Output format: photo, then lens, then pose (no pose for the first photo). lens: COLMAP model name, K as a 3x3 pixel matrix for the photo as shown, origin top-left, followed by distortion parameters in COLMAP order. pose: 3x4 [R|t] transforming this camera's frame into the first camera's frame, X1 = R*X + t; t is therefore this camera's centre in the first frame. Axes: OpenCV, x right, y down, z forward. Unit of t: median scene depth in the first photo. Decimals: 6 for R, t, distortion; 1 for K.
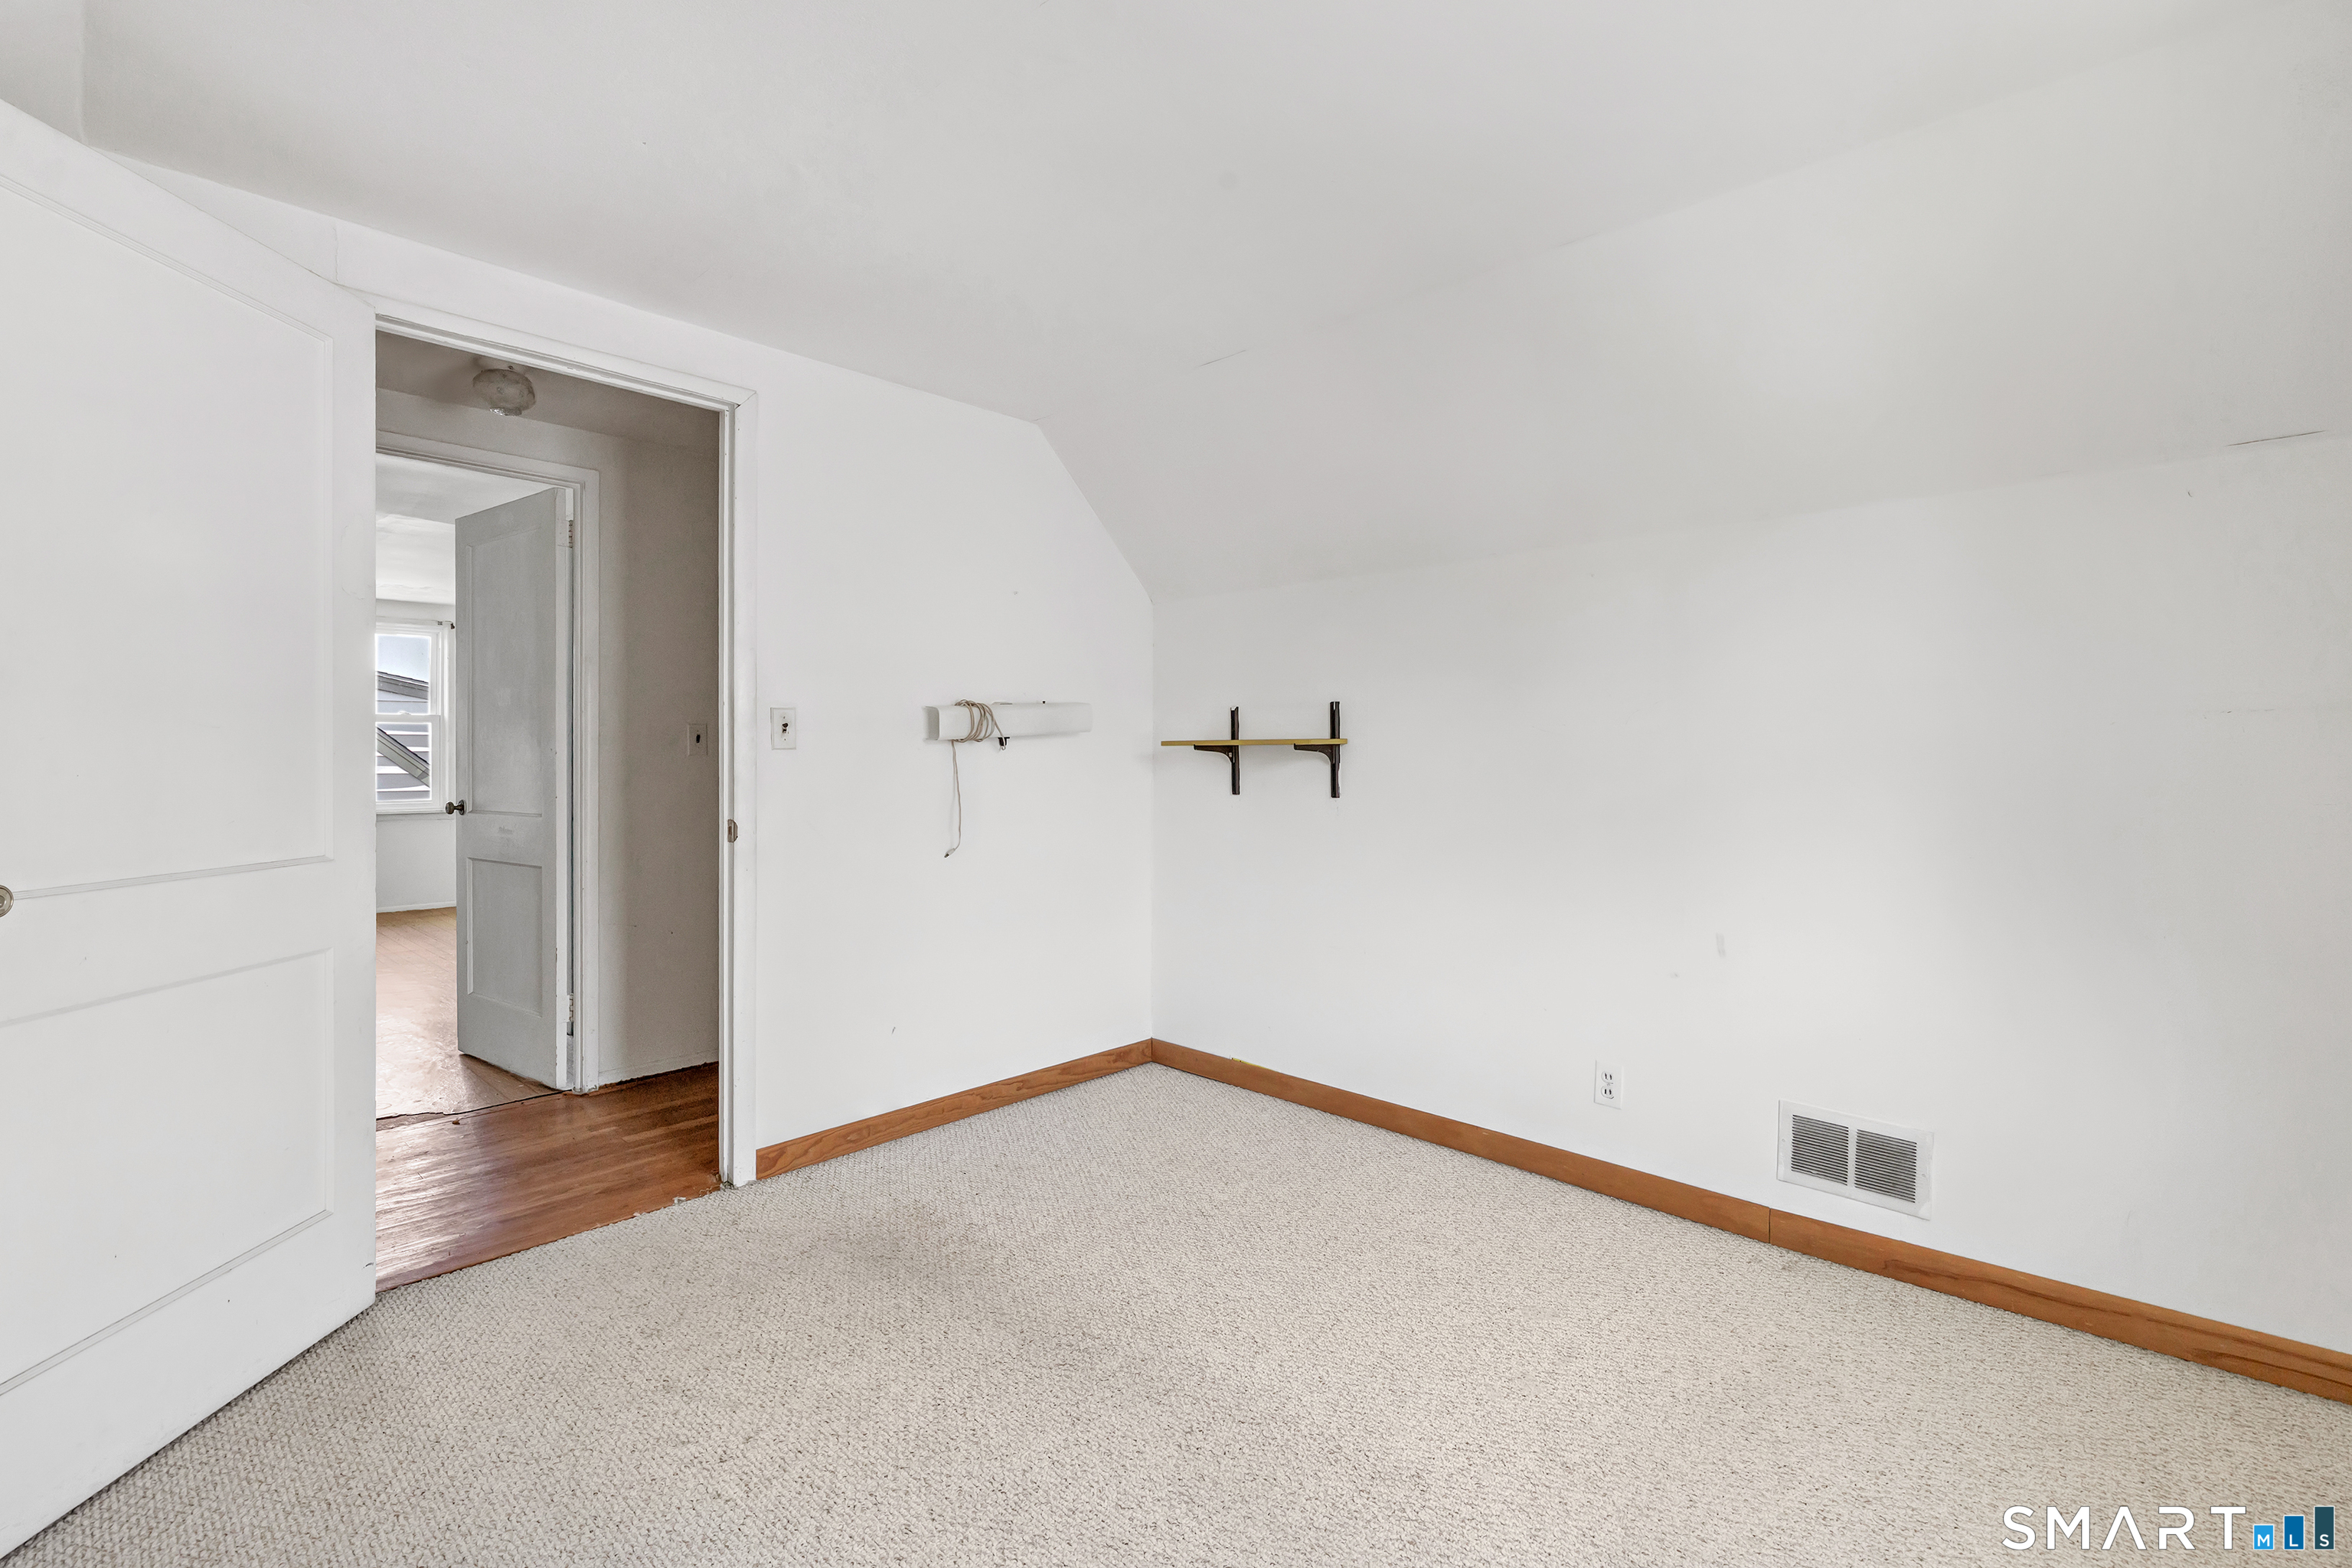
lens RADIAL K [[1048.1, 0, 1162.6], [0, 1048.1, 765.1], [0, 0, 1]] dist [0.000187, -0.000276]
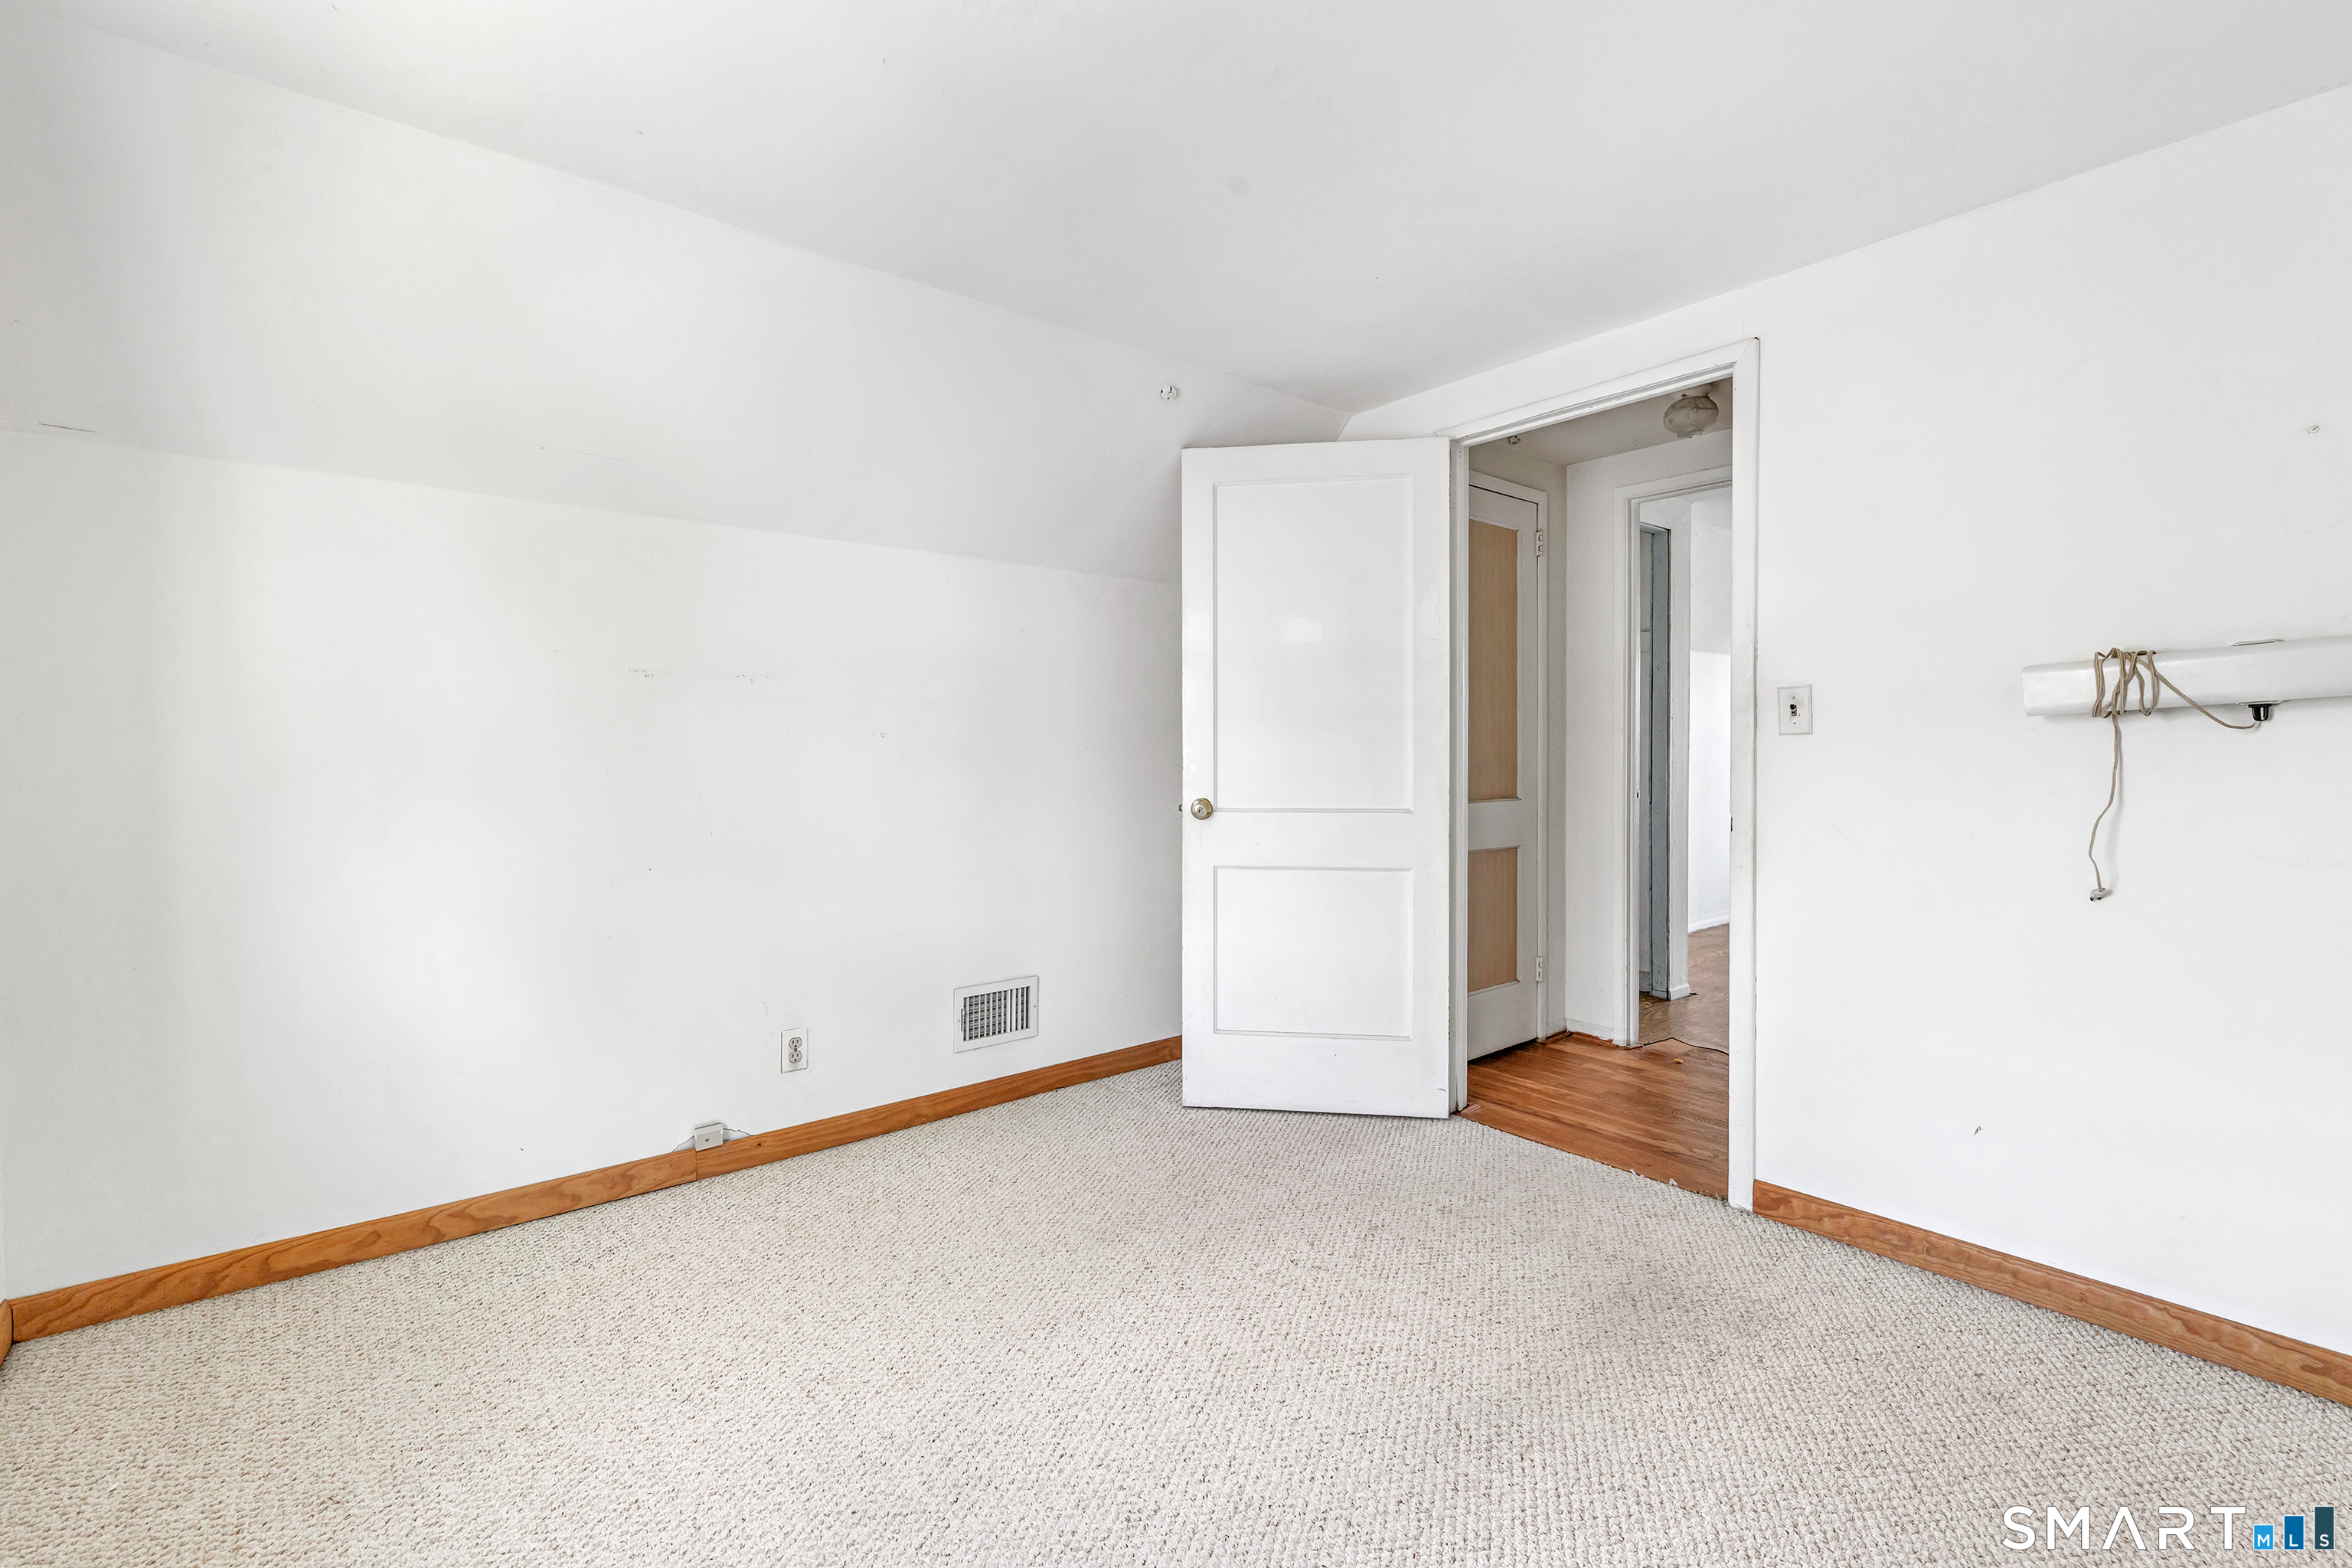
lens RADIAL K [[1048.1, 0, 1162.6], [0, 1048.1, 765.1], [0, 0, 1]] dist [0.000187, -0.000276]
pose [[-0.144837, 0.011106, -0.989393, 0.592634], [-0.006779, 0.999902, 0.012216, 0.003198], [0.989432, 0.008477, -0.144747, 0.643204]]
